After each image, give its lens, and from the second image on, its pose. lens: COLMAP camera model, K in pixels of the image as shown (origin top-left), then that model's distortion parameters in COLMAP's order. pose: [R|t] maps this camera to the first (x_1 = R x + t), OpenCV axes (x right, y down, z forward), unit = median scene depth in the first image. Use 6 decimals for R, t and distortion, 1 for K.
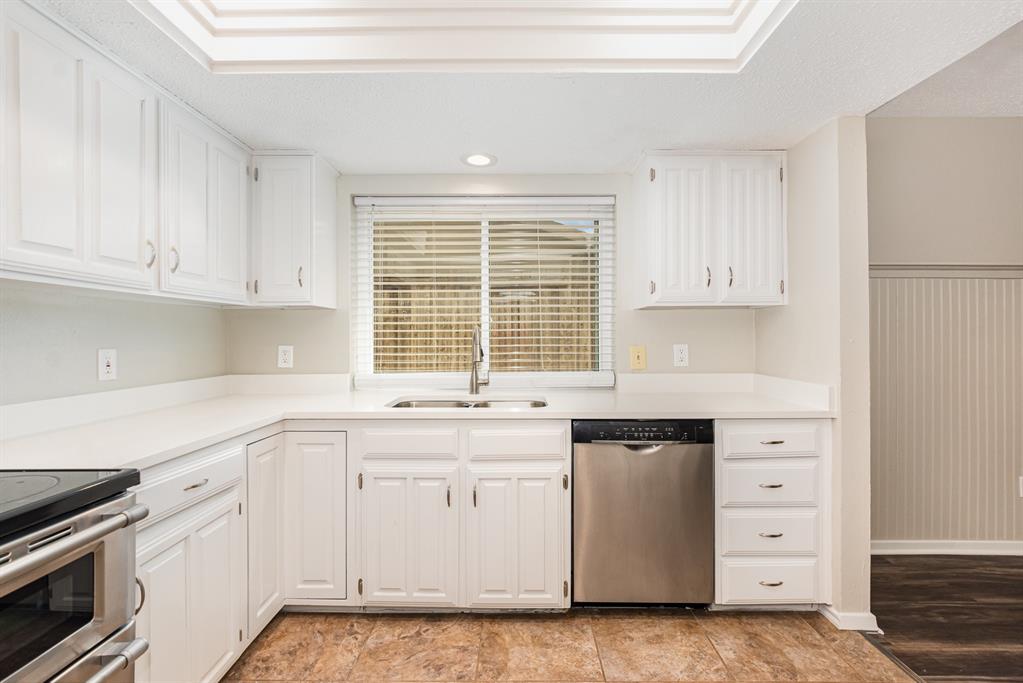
lens RADIAL K [[459.6, 0, 513.1], [0, 459.6, 336.1], [0, 0, 1]] dist [0.002047, -0.000095]
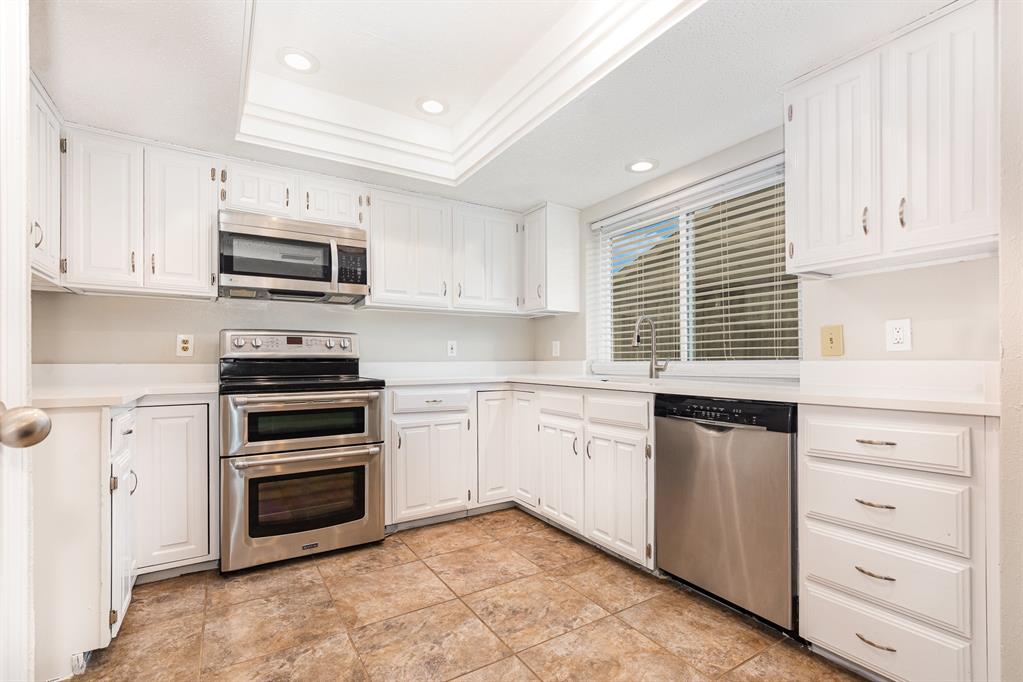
lens RADIAL K [[460.7, 0, 511.7], [0, 460.7, 360.8], [0, 0, 1]] dist [0.001635, 0.003517]
pose [[0.540660, 0.003811, -0.841232, 0.846358], [0.003016, 0.999975, 0.006469, 0.098216], [0.841236, -0.006034, 0.540635, 0.149953]]
